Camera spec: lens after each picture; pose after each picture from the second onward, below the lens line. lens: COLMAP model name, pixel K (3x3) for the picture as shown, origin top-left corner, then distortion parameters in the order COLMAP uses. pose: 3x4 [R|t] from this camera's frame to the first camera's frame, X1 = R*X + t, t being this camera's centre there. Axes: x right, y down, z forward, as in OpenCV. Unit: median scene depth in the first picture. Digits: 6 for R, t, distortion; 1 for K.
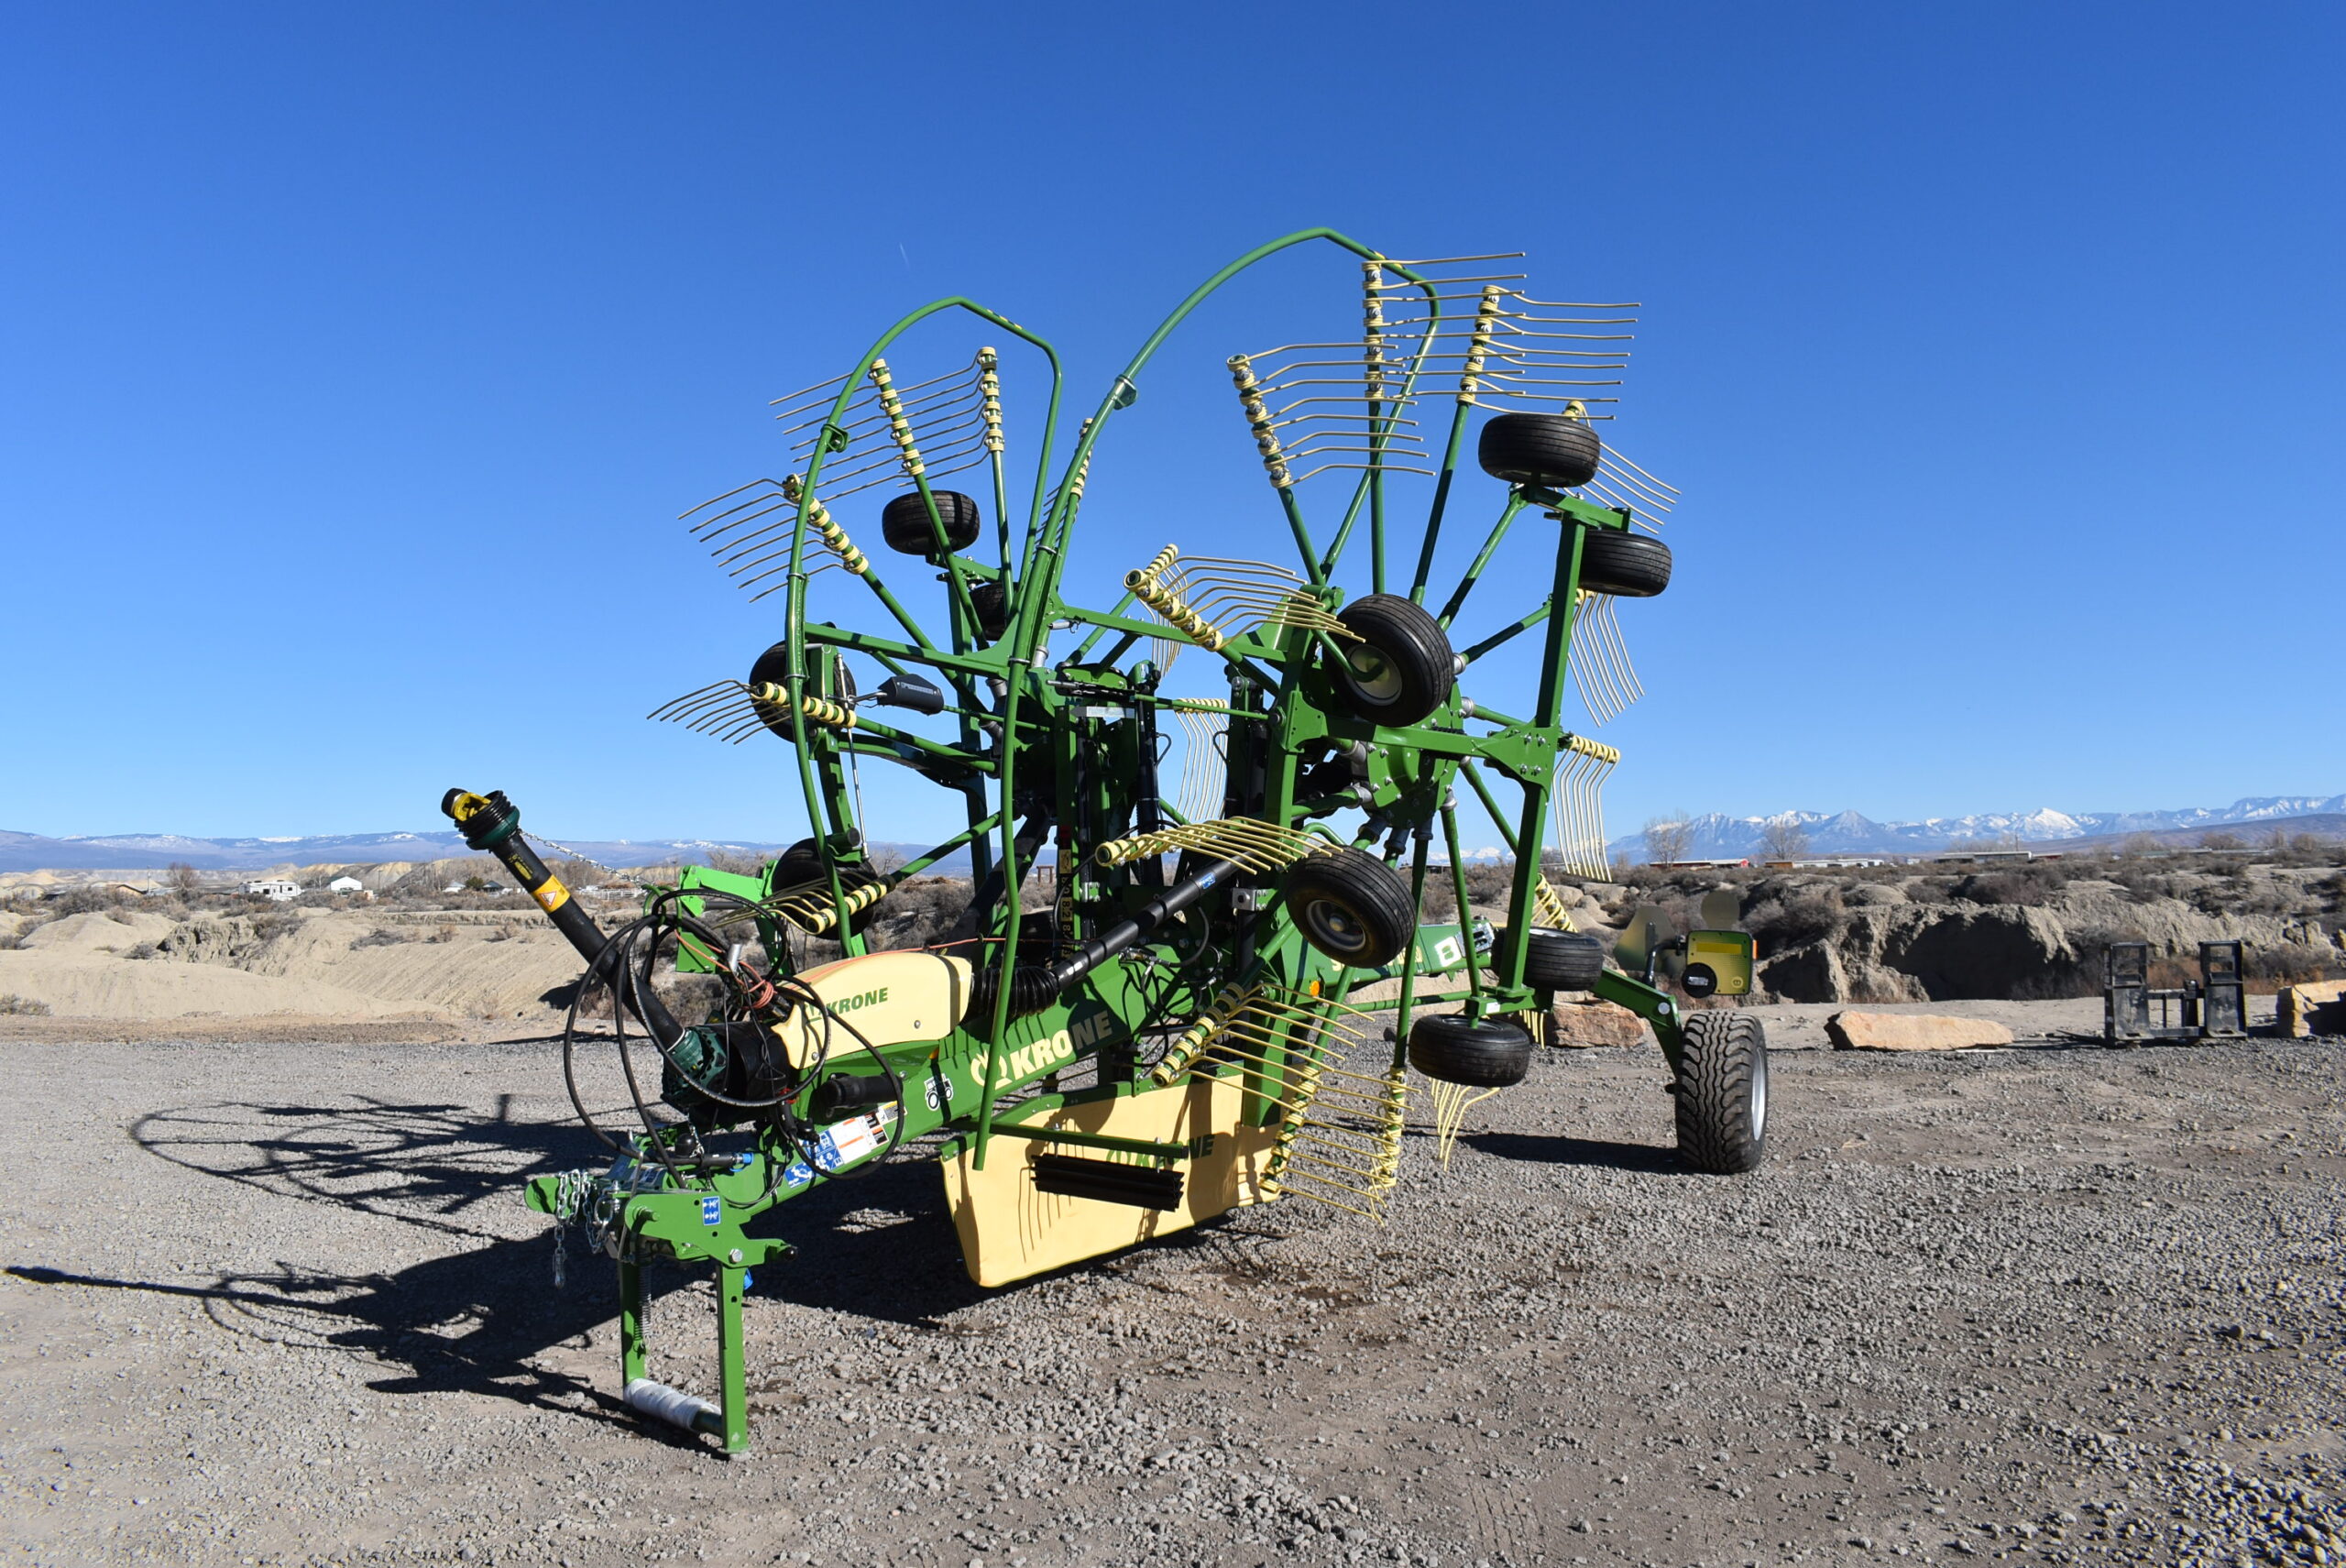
lens RADIAL K [[1834.5, 0, 1166.4], [0, 1834.5, 778.8], [0, 0, 1]] dist [-0.097038, 0.002230]
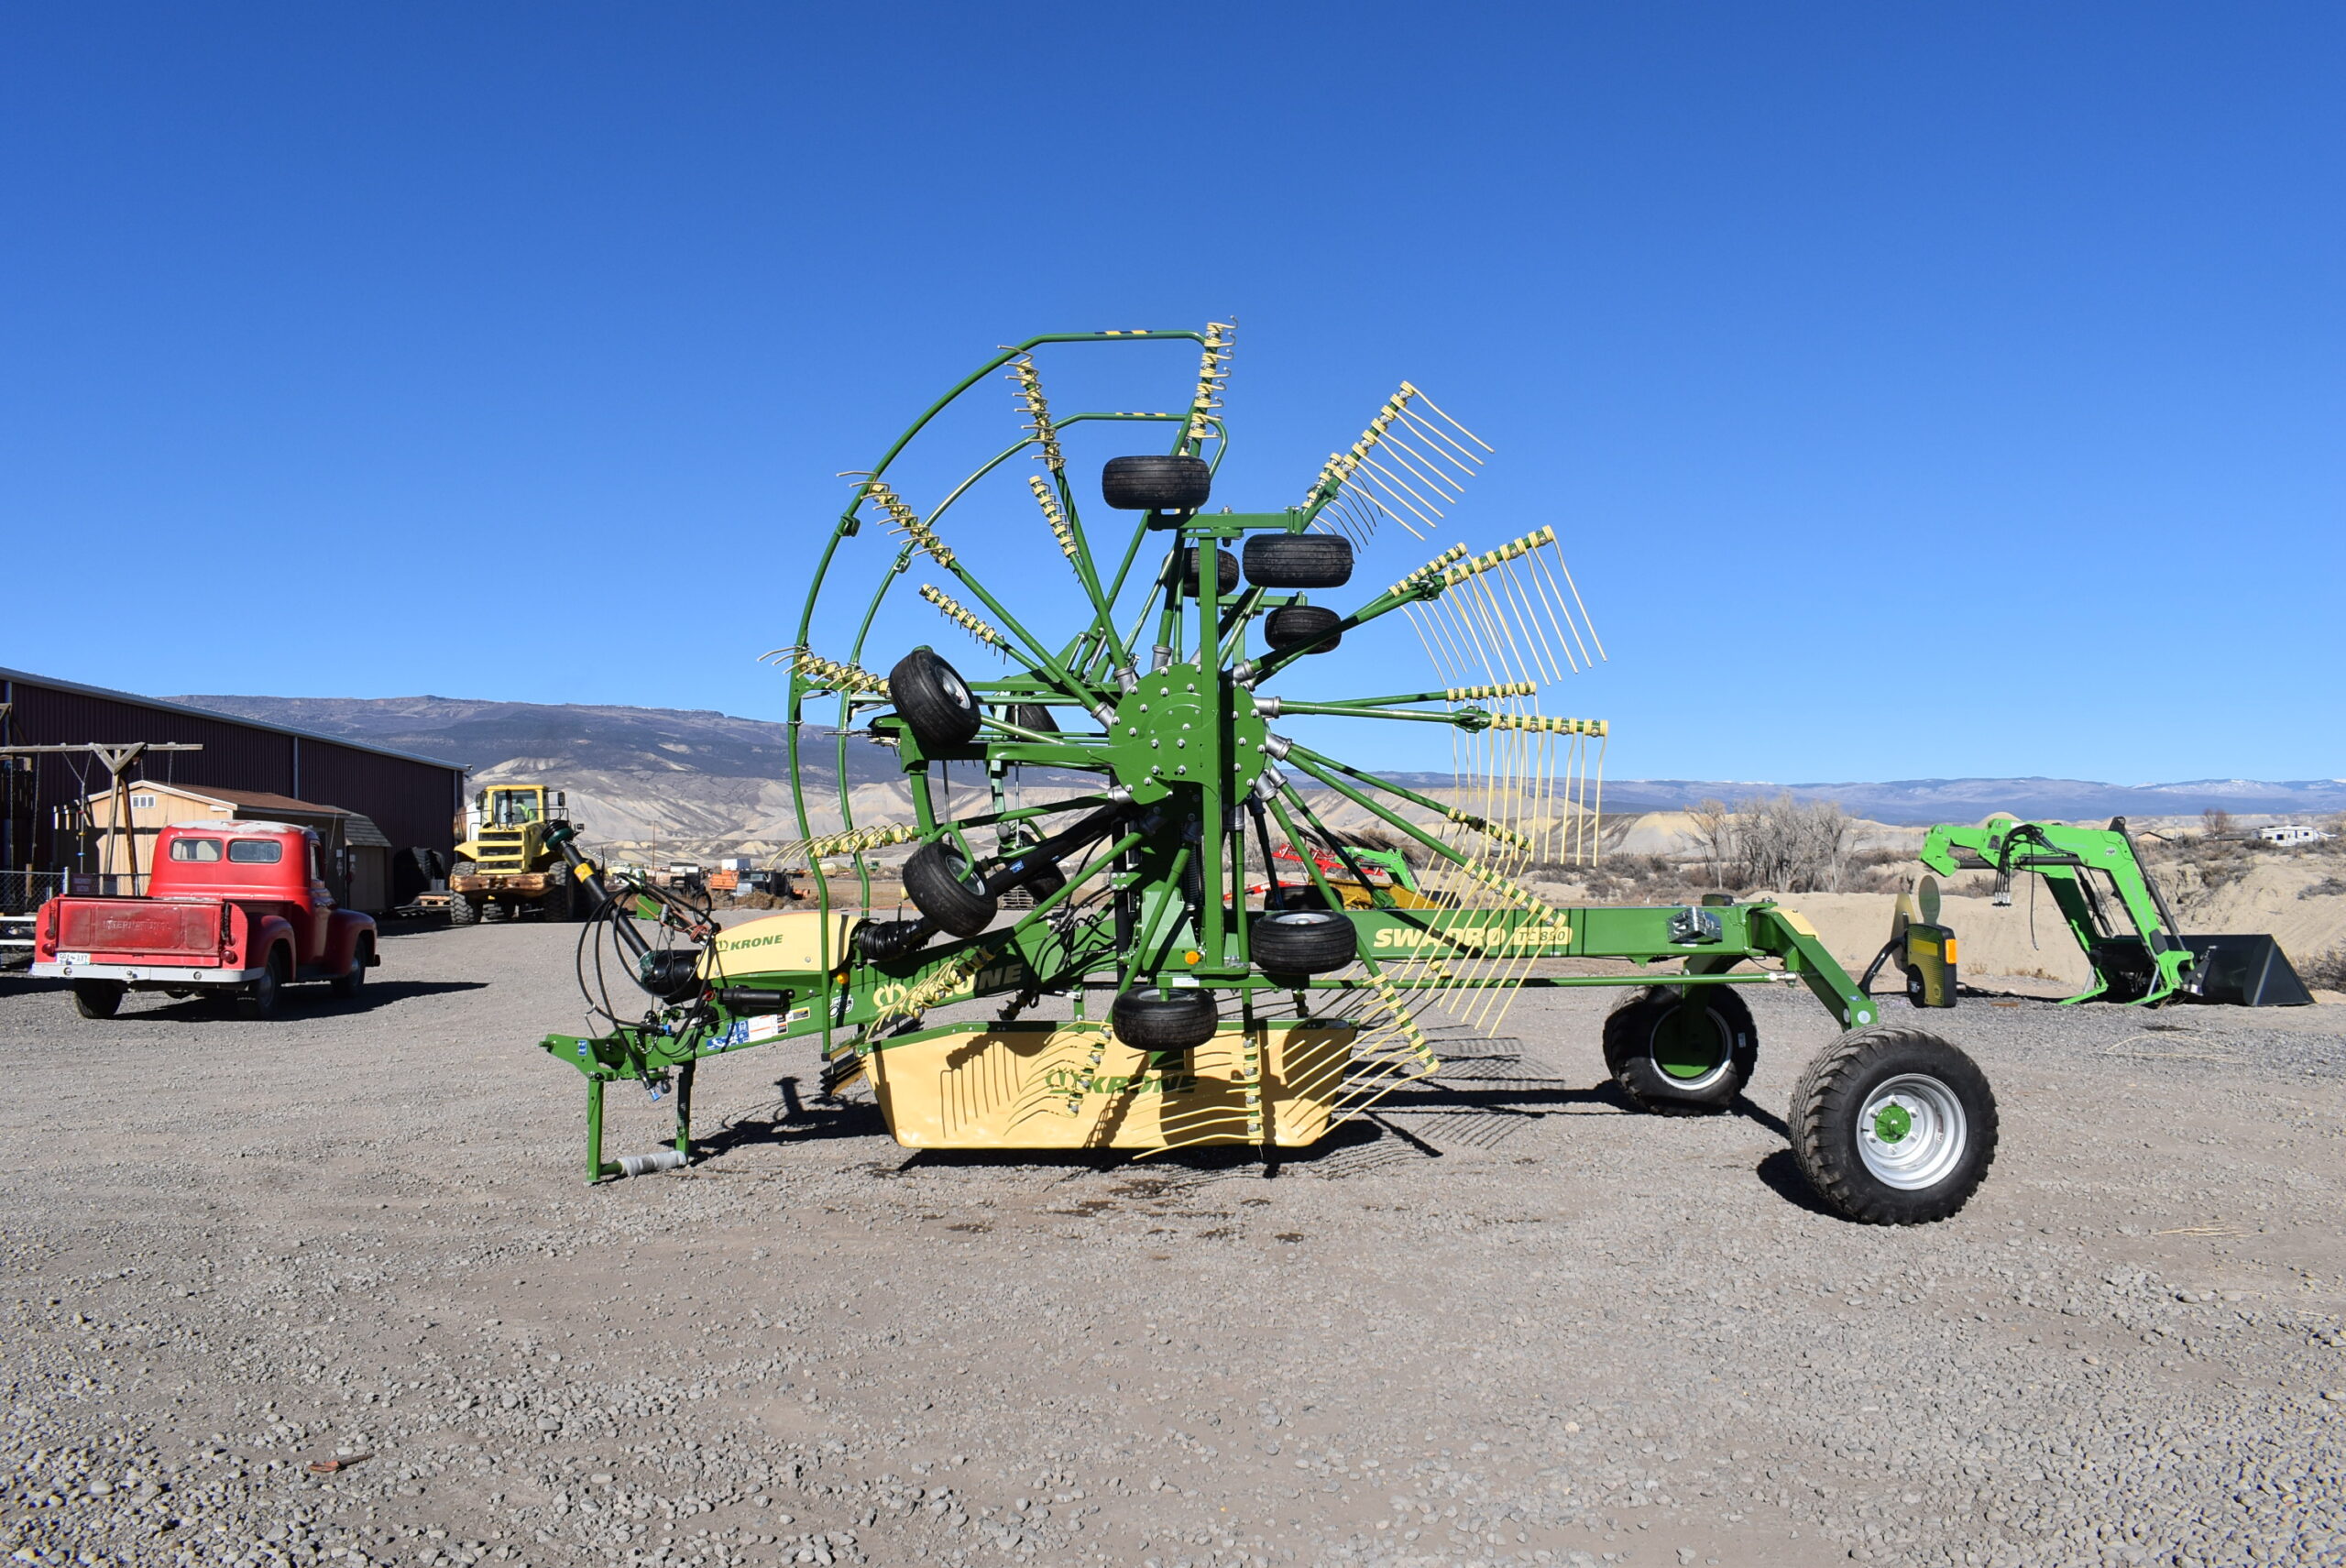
lens RADIAL K [[1834.5, 0, 1175.7], [0, 1834.5, 776.2], [0, 0, 1]] dist [-0.097038, 0.002230]
pose [[0.490552, -0.030445, -0.870880, 1.175123], [0.055884, 0.998431, -0.003425, 0.002830], [0.869618, -0.046988, 0.491484, 0.454835]]
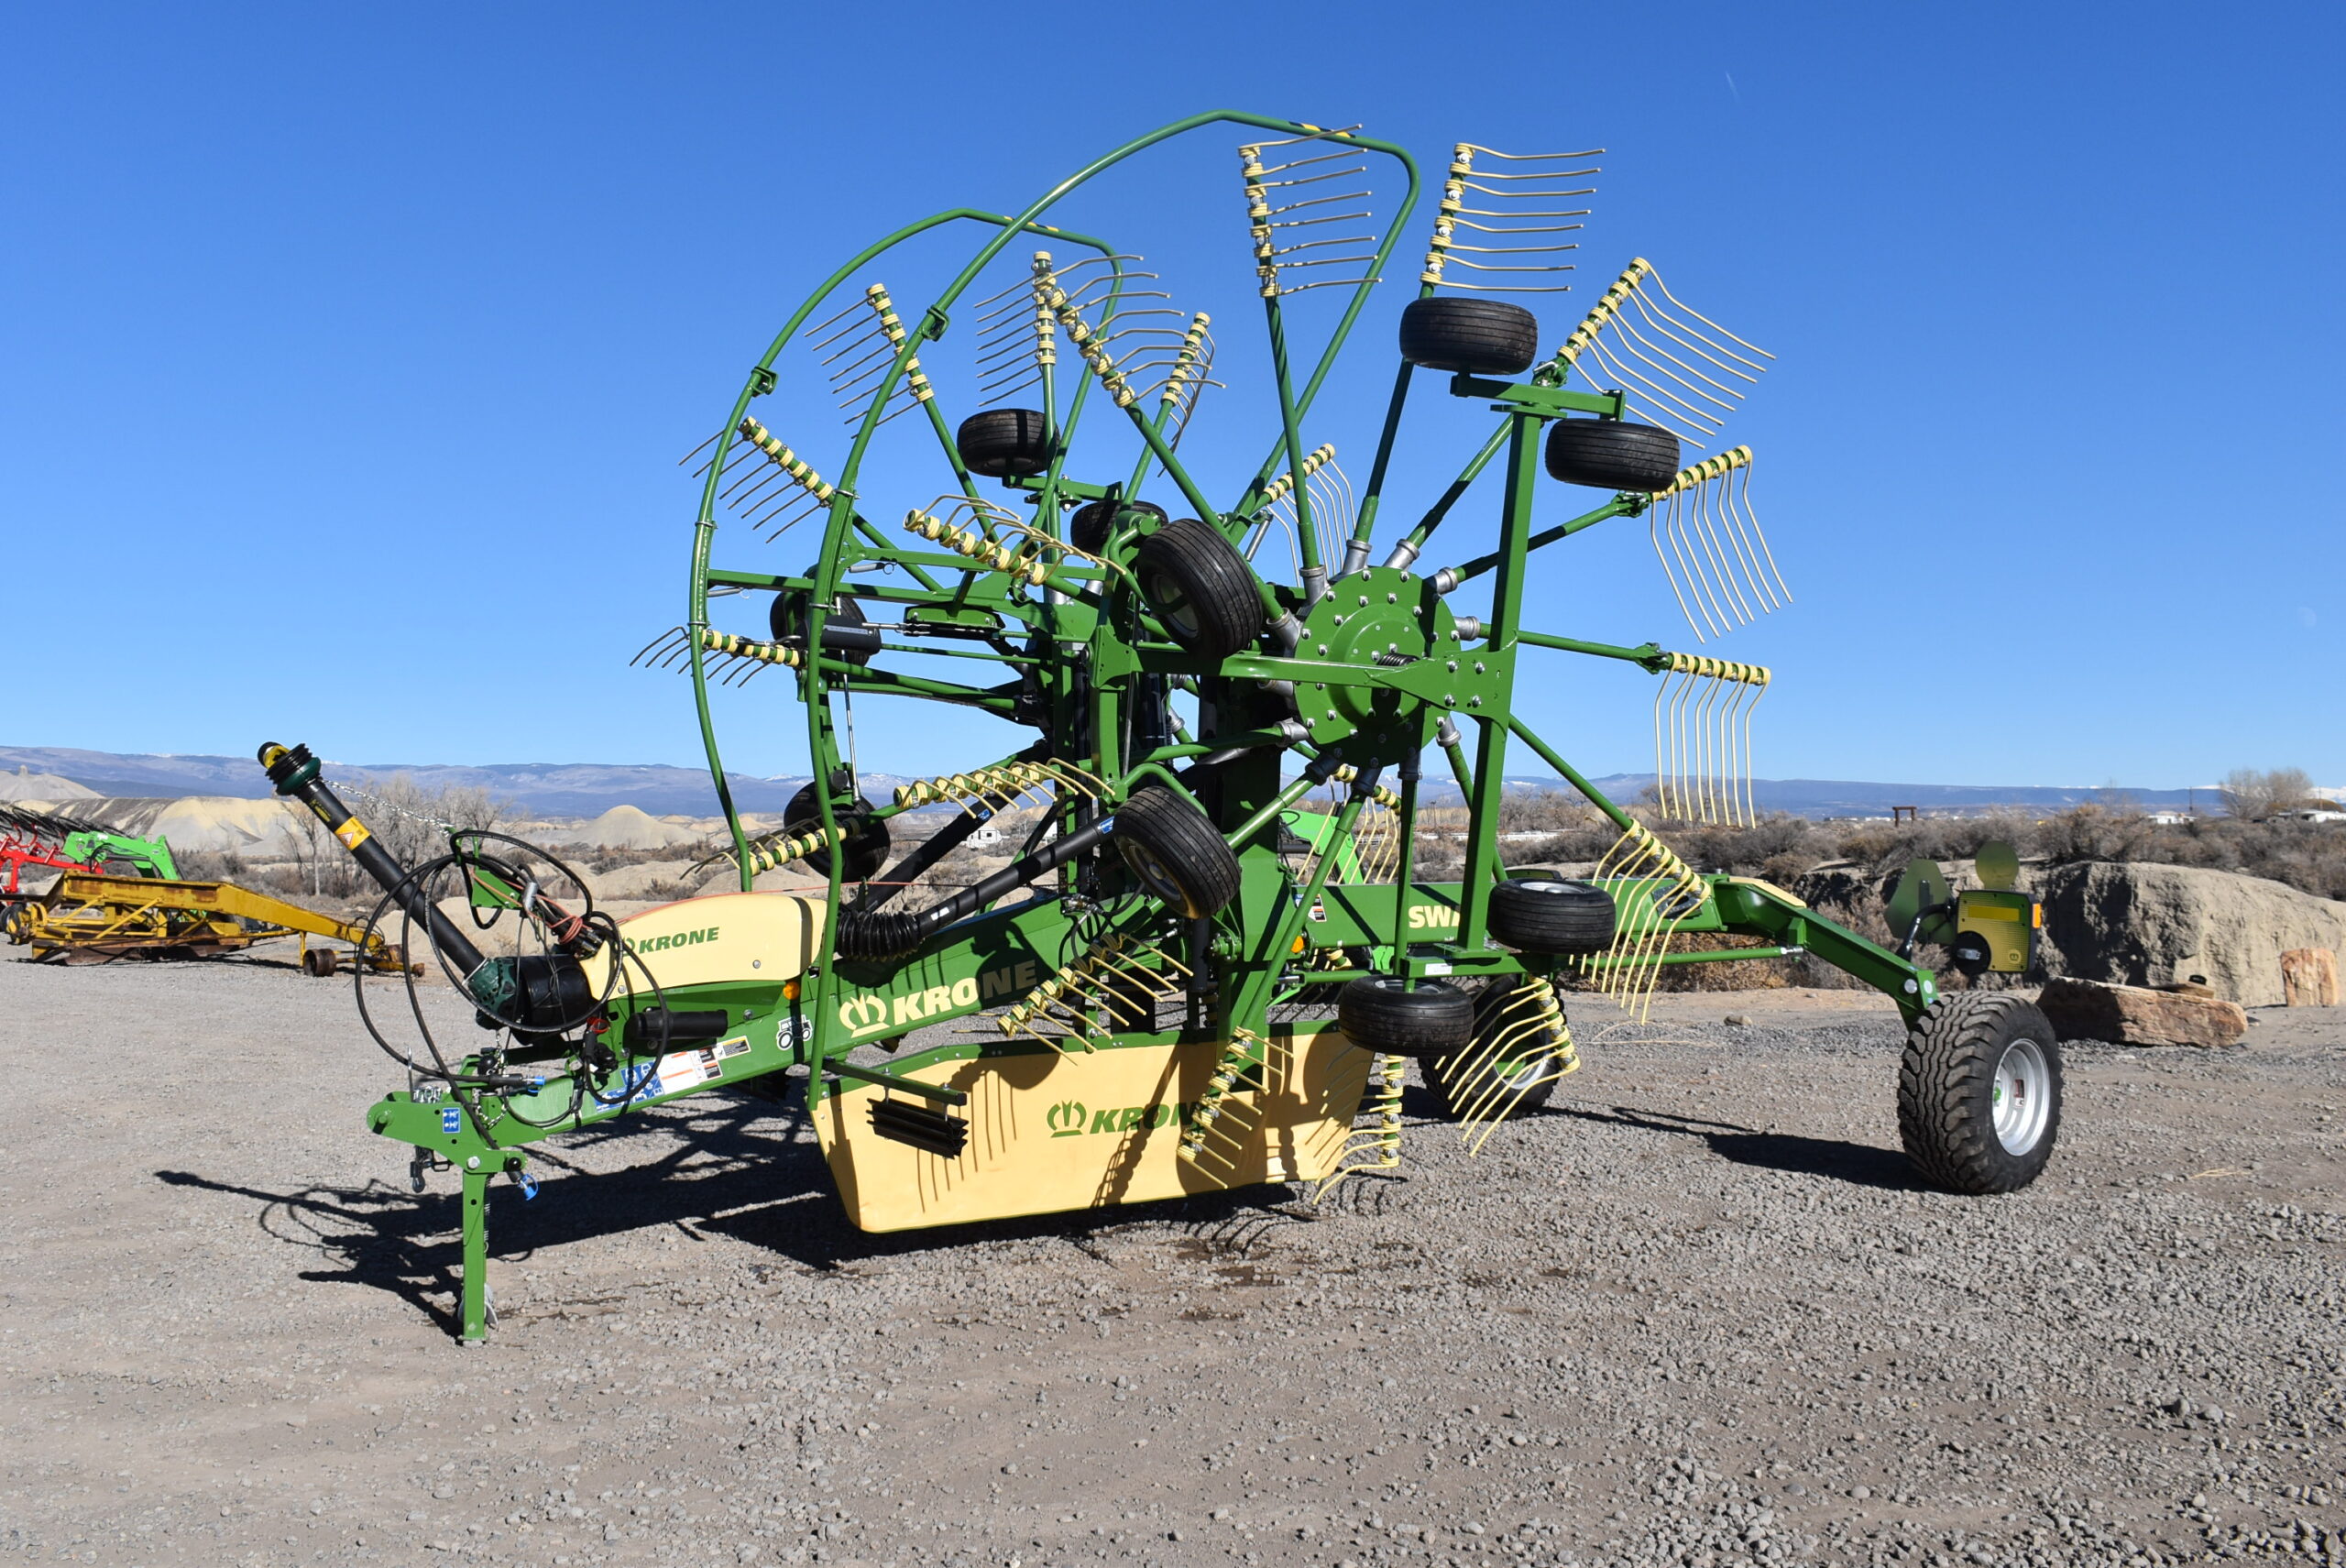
lens RADIAL K [[2305.7, 0, 1171.9], [0, 2305.7, 788.2], [0, 0, 1]] dist [-0.084049, 0.000000]
pose [[0.925934, -0.001764, -0.377681, 0.488814], [0.016622, 0.999210, 0.036085, -0.005340], [0.377319, -0.039690, 0.925232, -0.082431]]
